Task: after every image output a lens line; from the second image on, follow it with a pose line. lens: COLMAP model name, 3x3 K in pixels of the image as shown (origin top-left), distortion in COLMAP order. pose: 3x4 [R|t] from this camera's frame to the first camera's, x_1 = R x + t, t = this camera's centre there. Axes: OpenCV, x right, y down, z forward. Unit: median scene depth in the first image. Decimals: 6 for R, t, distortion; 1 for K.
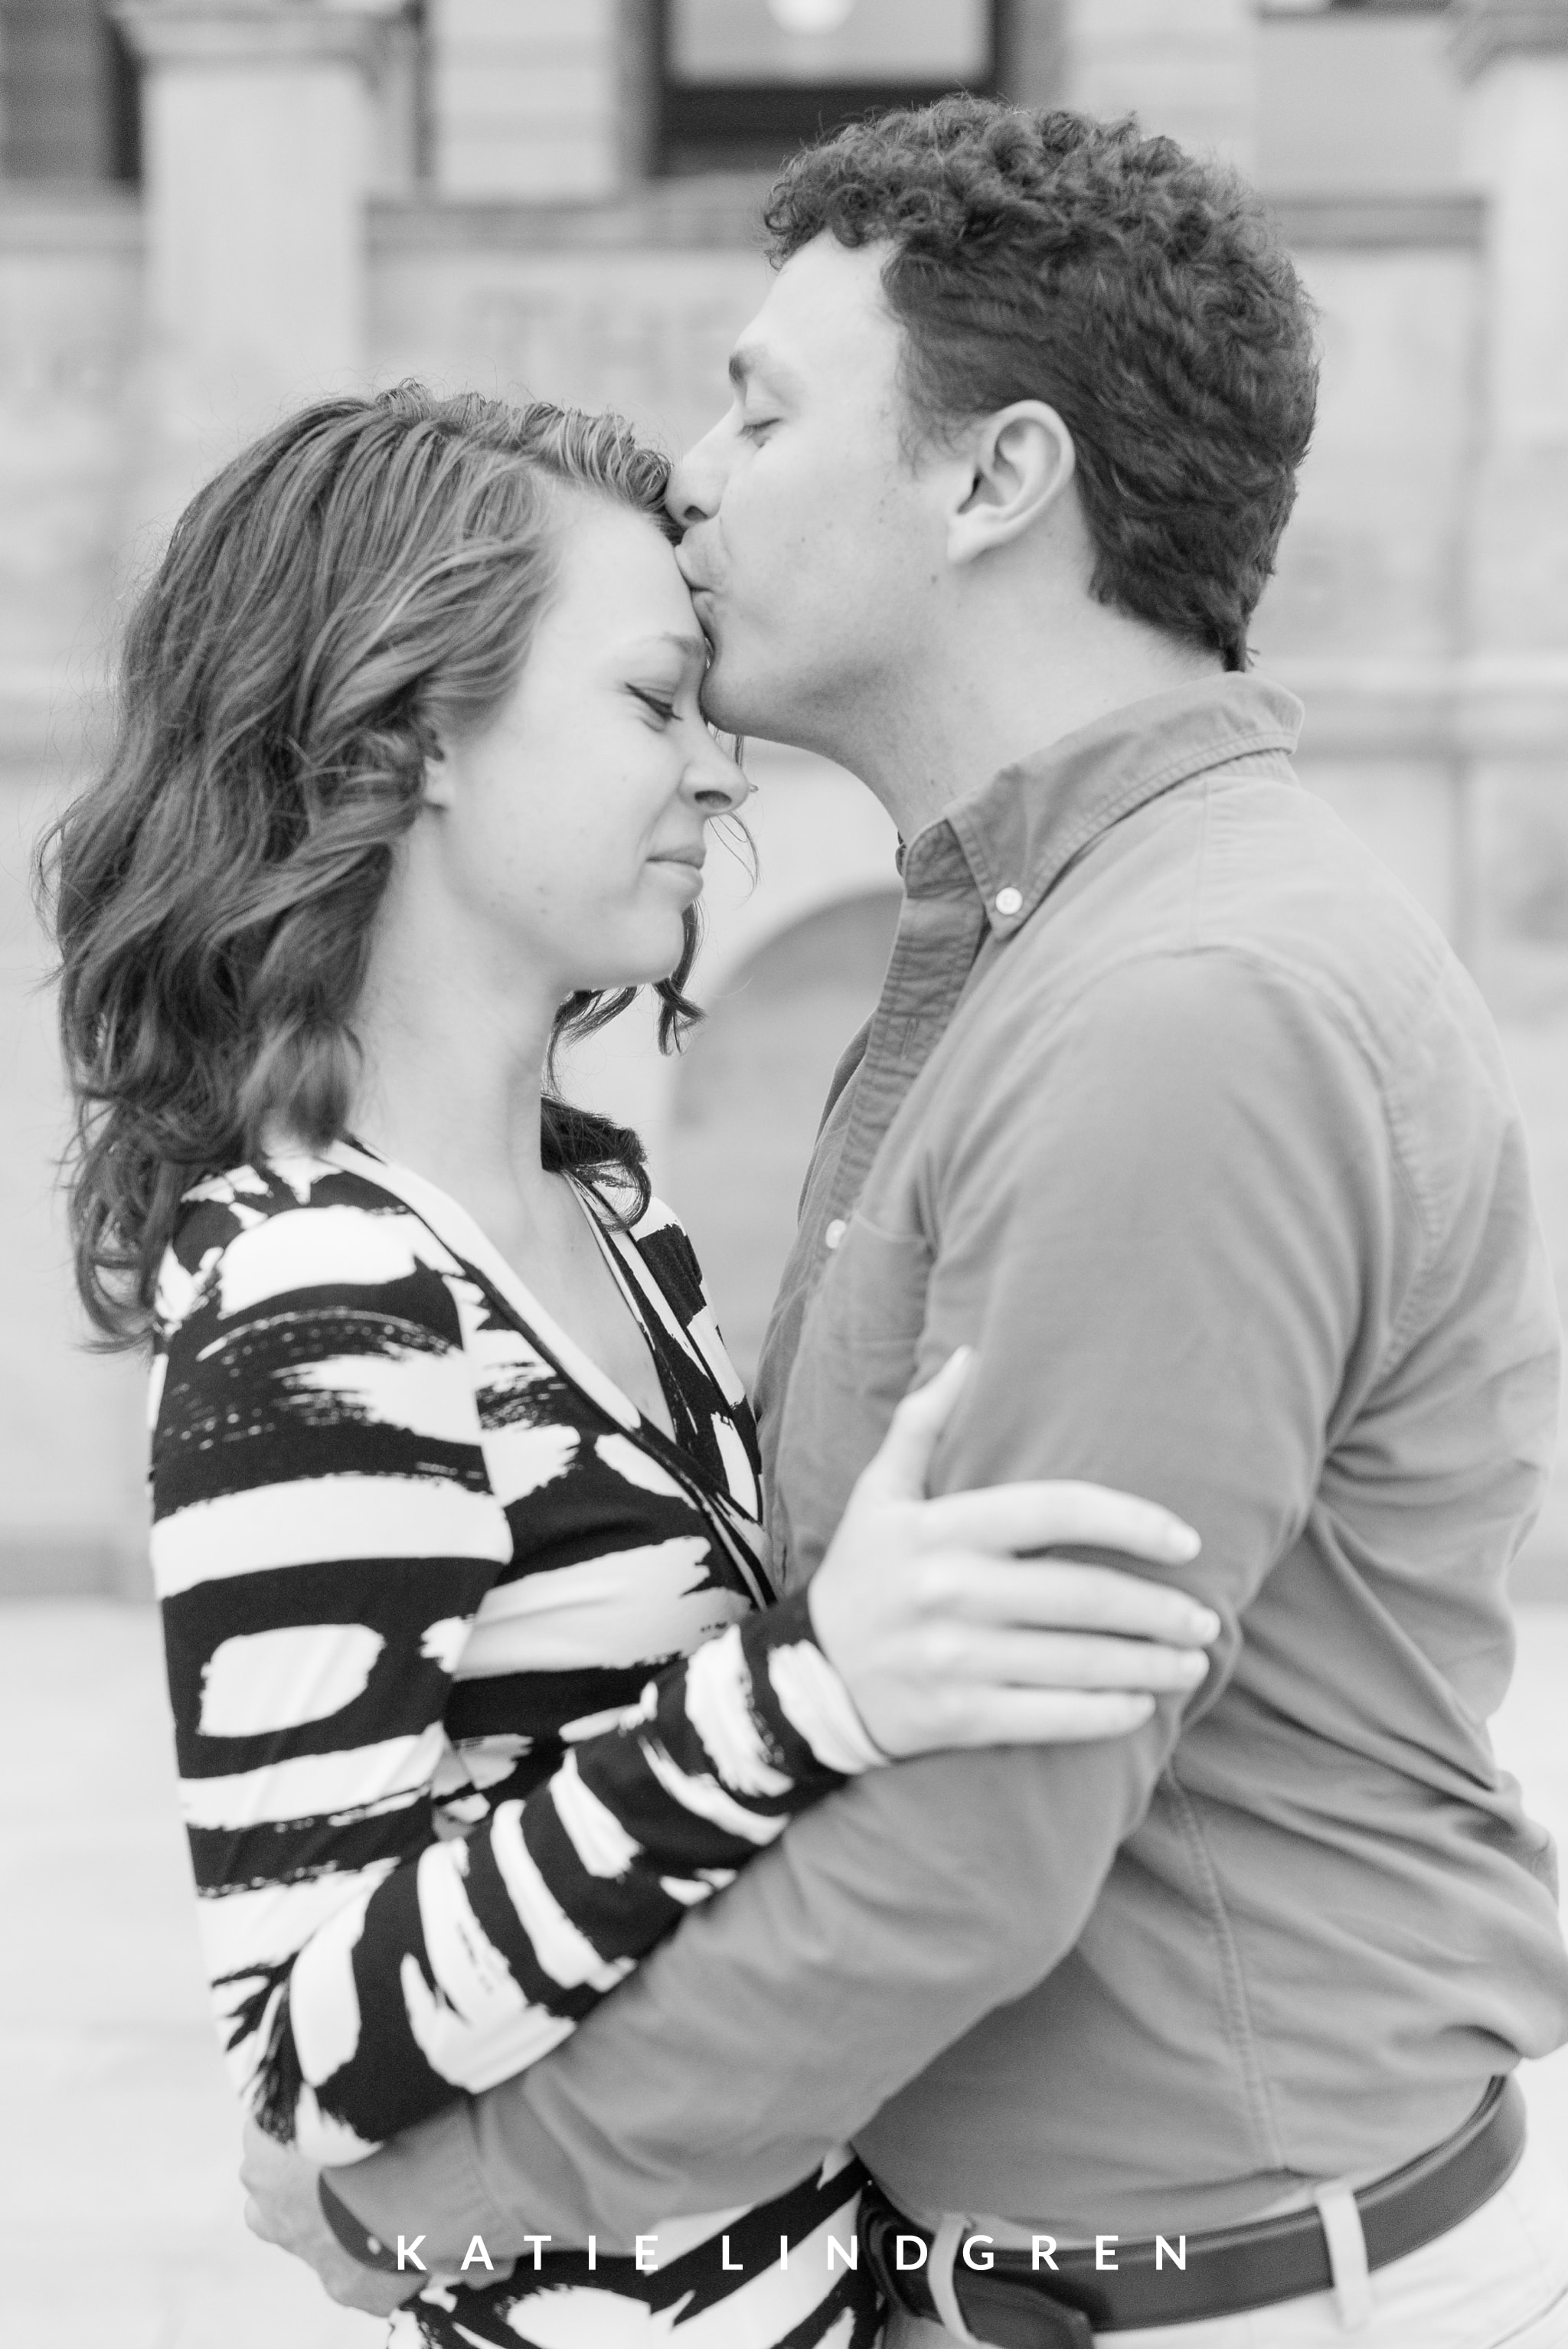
lens RADIAL K [[3370.9, 0, 785.6], [0, 3370.9, 1137.2], [0, 0, 1]] dist [-0.009483, 0.125620]
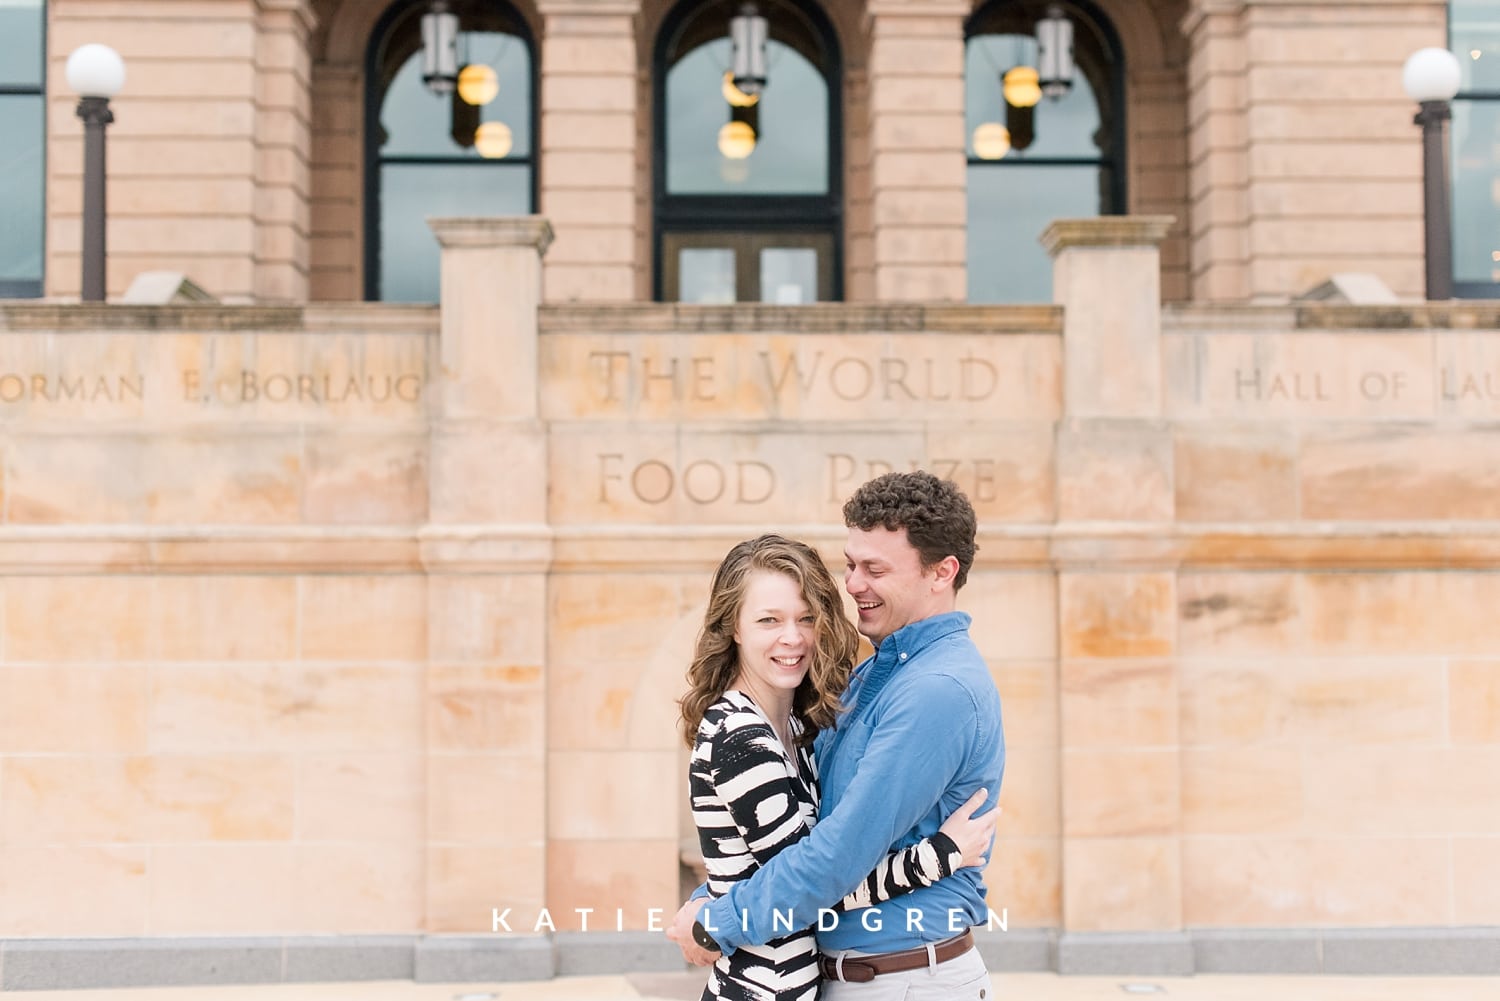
lens RADIAL K [[2299.0, 0, 780.1], [0, 2299.0, 497.9], [0, 0, 1]] dist [0.015894, 0.097378]
pose [[0.999520, 0.002154, 0.030901, -0.017198], [0.002053, 0.990781, -0.135459, 0.039850], [-0.030908, 0.135457, 0.990301, -0.431835]]
